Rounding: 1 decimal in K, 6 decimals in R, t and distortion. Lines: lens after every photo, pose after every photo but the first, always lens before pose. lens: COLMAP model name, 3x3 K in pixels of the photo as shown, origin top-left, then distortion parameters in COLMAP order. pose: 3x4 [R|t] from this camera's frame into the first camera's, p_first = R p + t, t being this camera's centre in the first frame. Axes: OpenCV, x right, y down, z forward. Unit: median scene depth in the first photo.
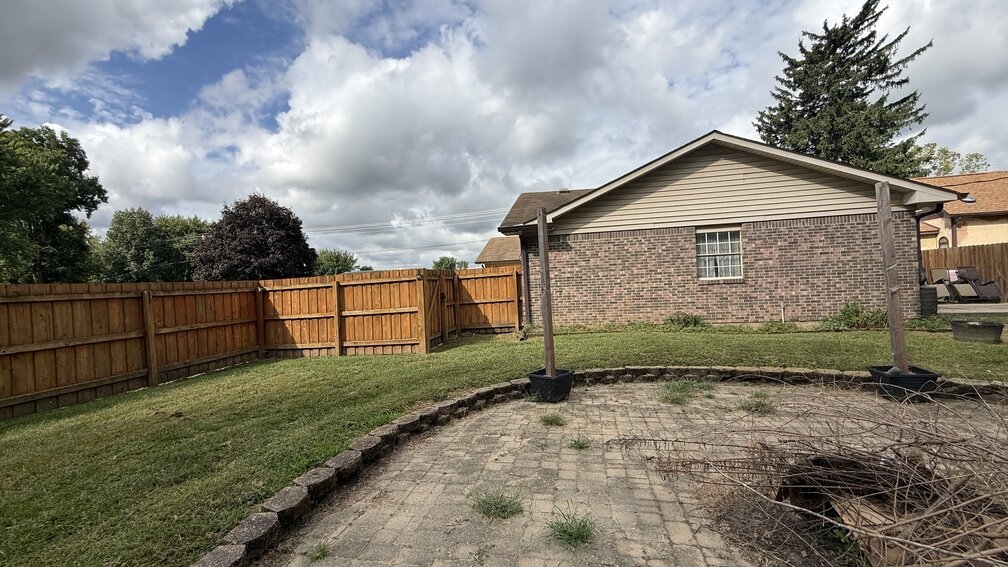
lens RADIAL K [[403.4, 0, 505.4], [0, 403.4, 283.7], [0, 0, 1]] dist [0.001746, 0.000427]
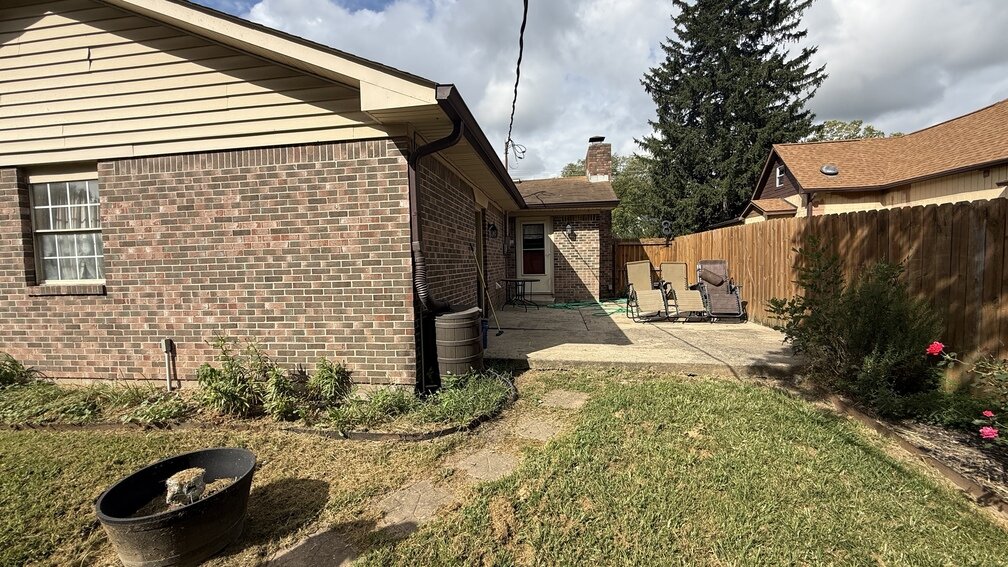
lens RADIAL K [[403.4, 0, 501.6], [0, 403.4, 284.2], [0, 0, 1]] dist [0.001746, 0.000427]
pose [[0.998094, 0.013678, 0.060169, 0.336261], [-0.017270, 0.998073, 0.059593, -0.016067], [-0.059238, -0.060519, 0.996408, 0.171371]]
